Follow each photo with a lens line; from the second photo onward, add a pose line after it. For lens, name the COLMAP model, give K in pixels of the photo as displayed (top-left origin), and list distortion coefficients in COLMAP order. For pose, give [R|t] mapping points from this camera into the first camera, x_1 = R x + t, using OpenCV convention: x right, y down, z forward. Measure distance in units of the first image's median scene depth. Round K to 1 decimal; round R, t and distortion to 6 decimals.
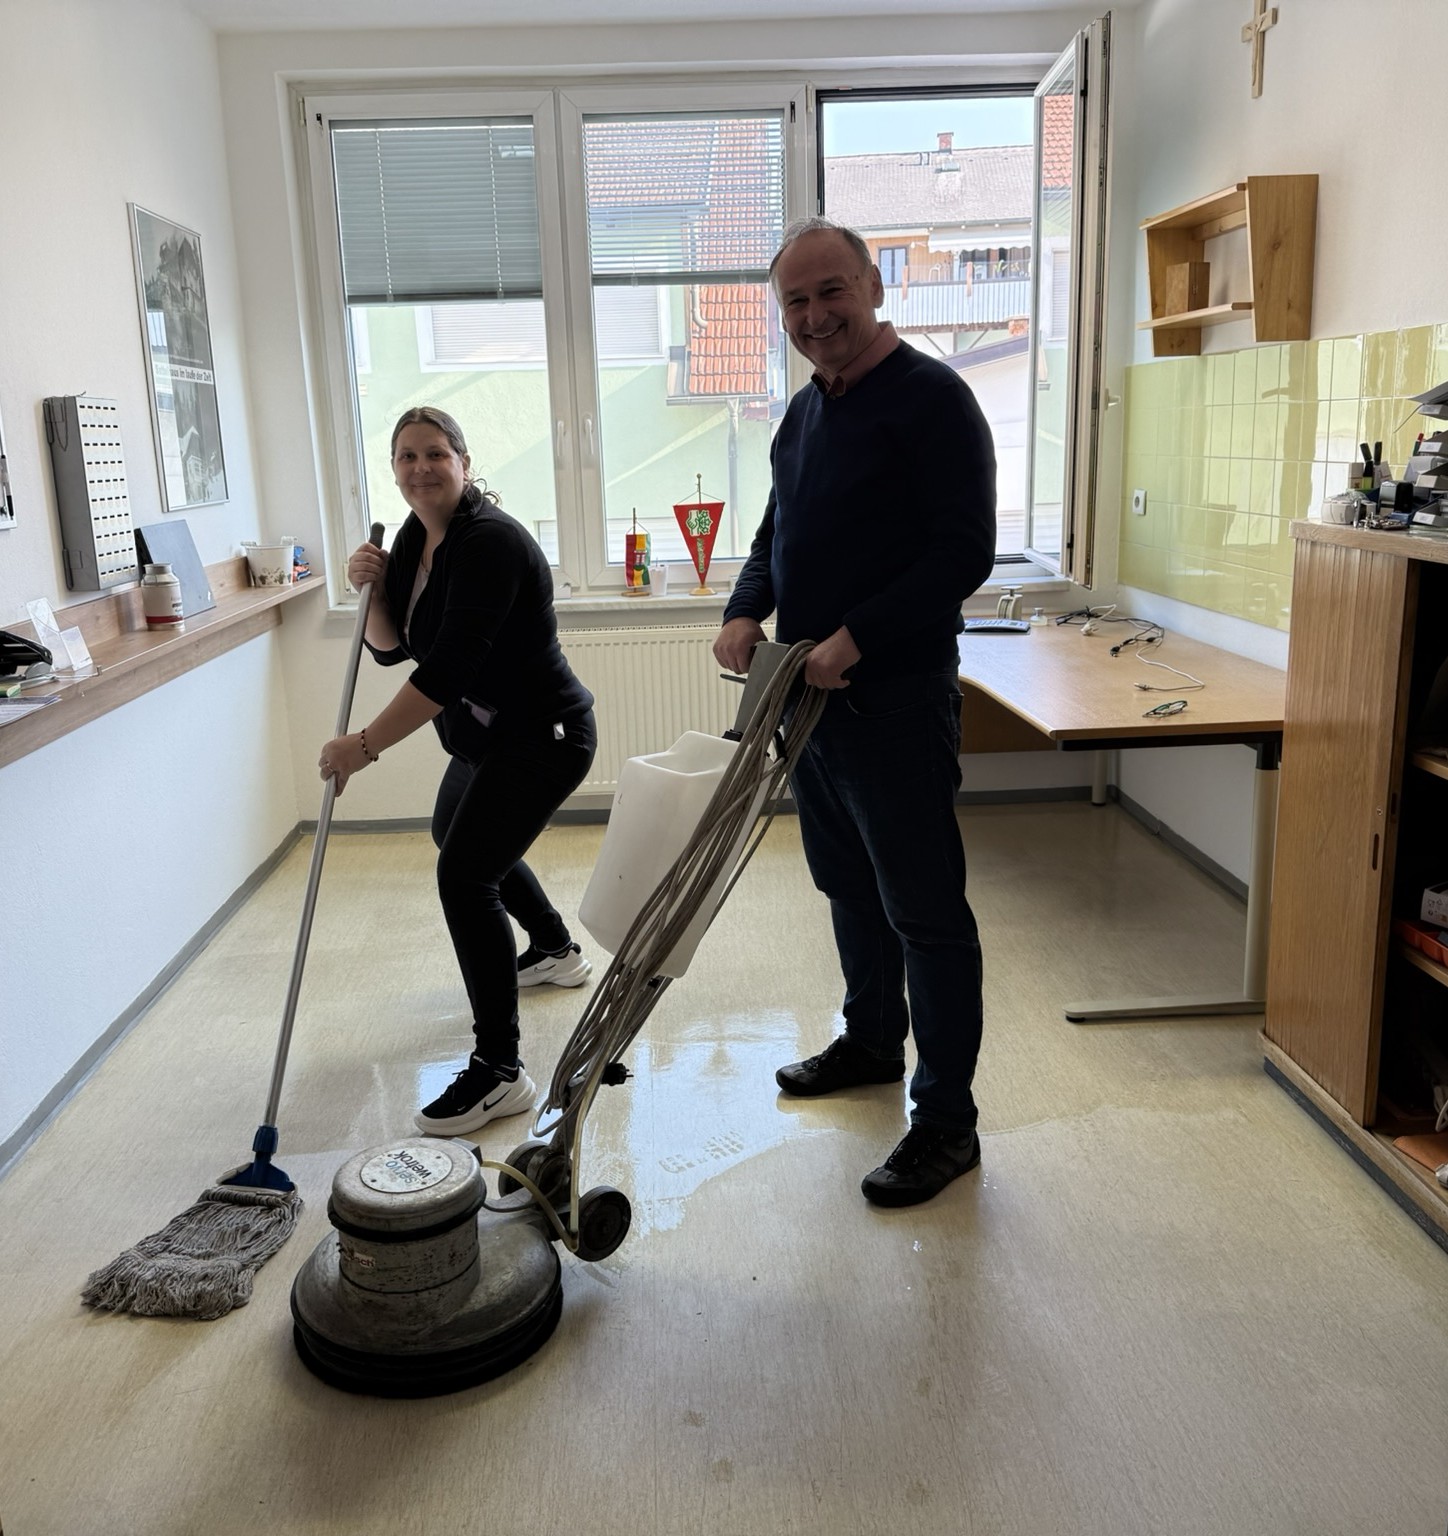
lens RADIAL K [[1430.1, 0, 709.6], [0, 1430.1, 750.1], [0, 0, 1]] dist [0.086172, -0.133035]
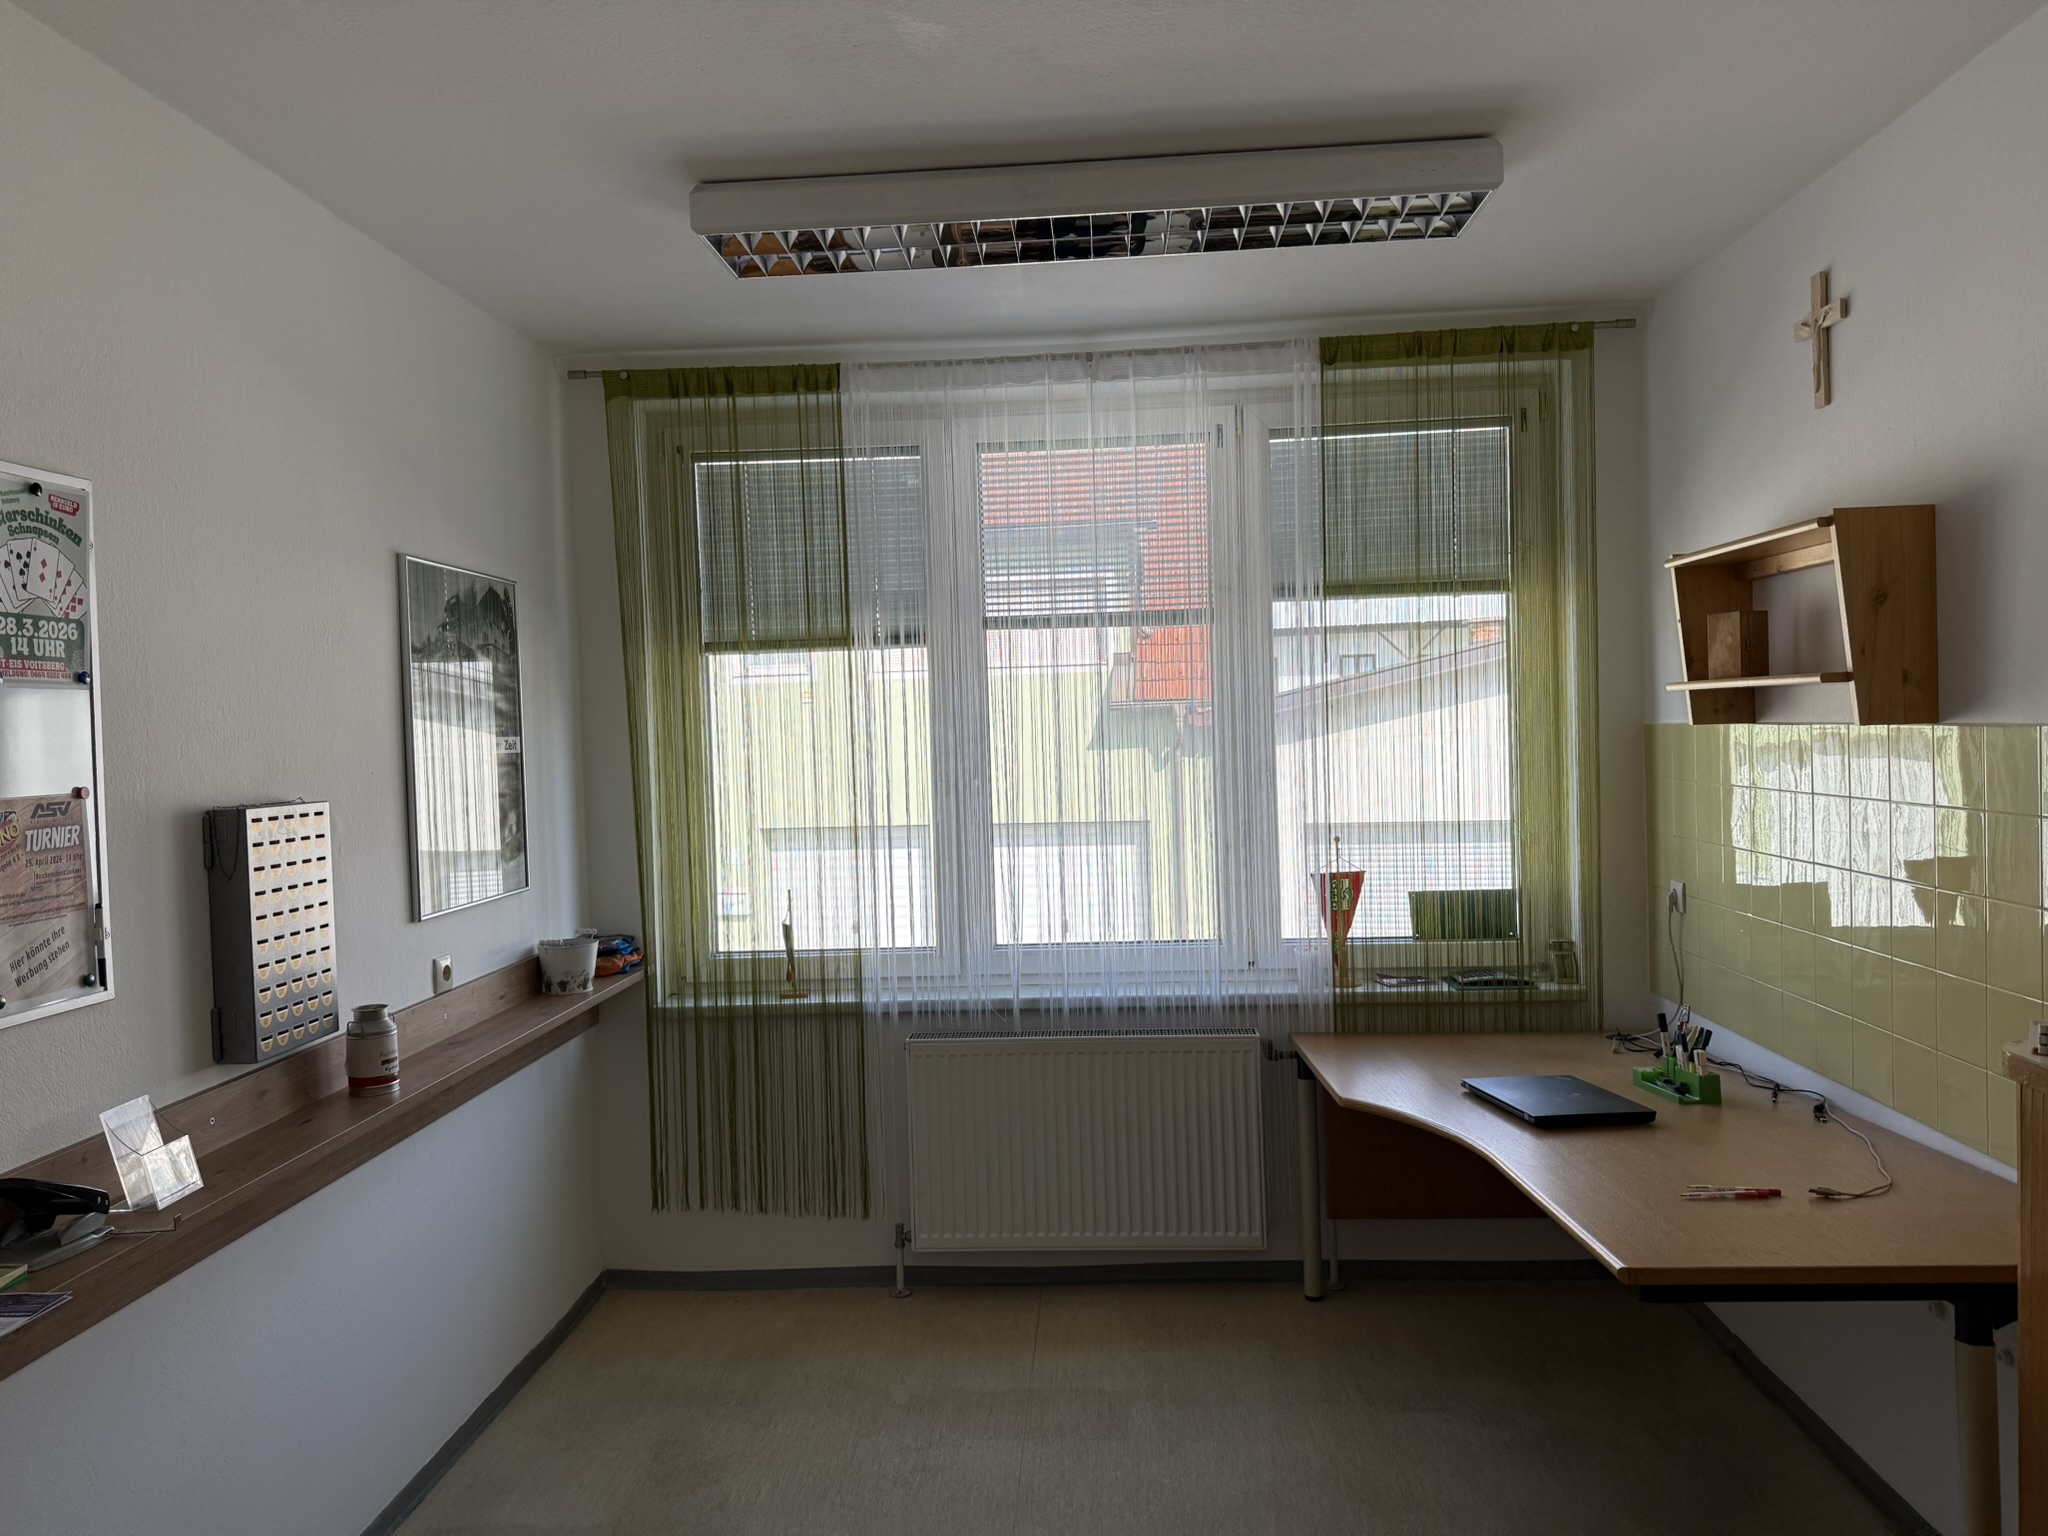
lens RADIAL K [[1424.6, 0, 1024.0], [0, 1424.6, 768.0], [0, 0, 1]] dist [0.029699, -0.055415]
pose [[0.995012, 0.006025, -0.099570, 0.031676], [-0.024145, 0.983039, -0.181800, -0.110289], [0.096786, 0.183298, 0.978281, 0.243461]]
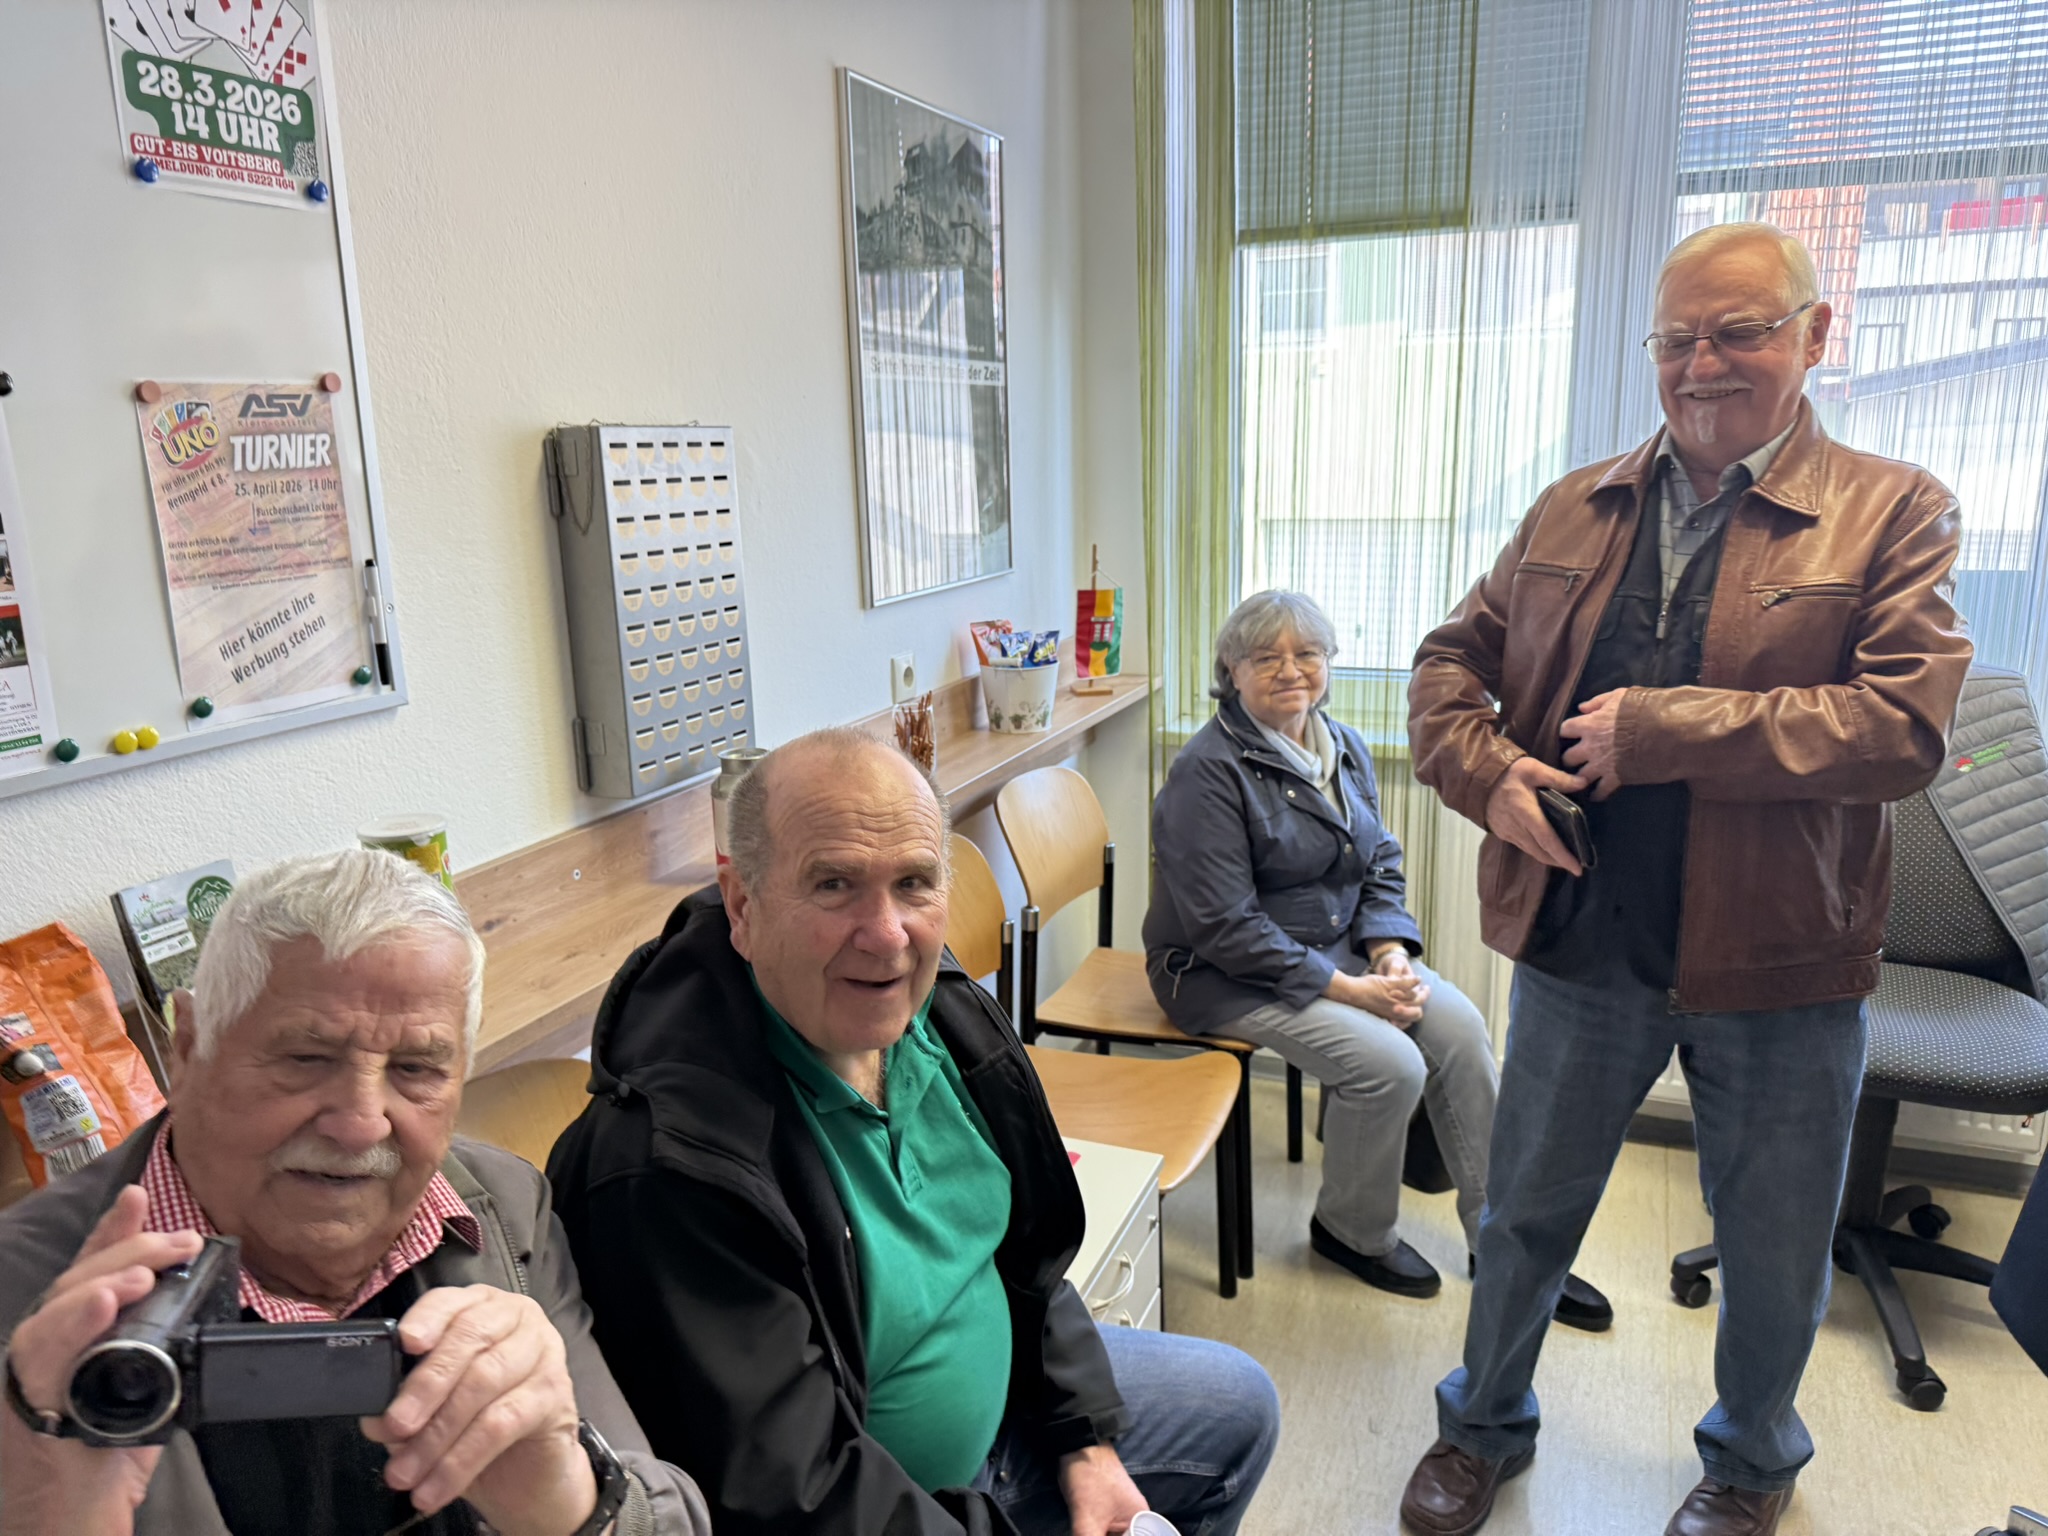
lens RADIAL K [[1451.6, 0, 1024.0], [0, 1451.6, 768.0], [0, 0, 1]] dist [0.024157, -0.033398]
pose [[0.904642, 0.110776, -0.411524, -0.065879], [-0.099744, 0.993842, 0.048262, -0.131011], [0.414336, -0.002613, 0.910120, 0.476344]]
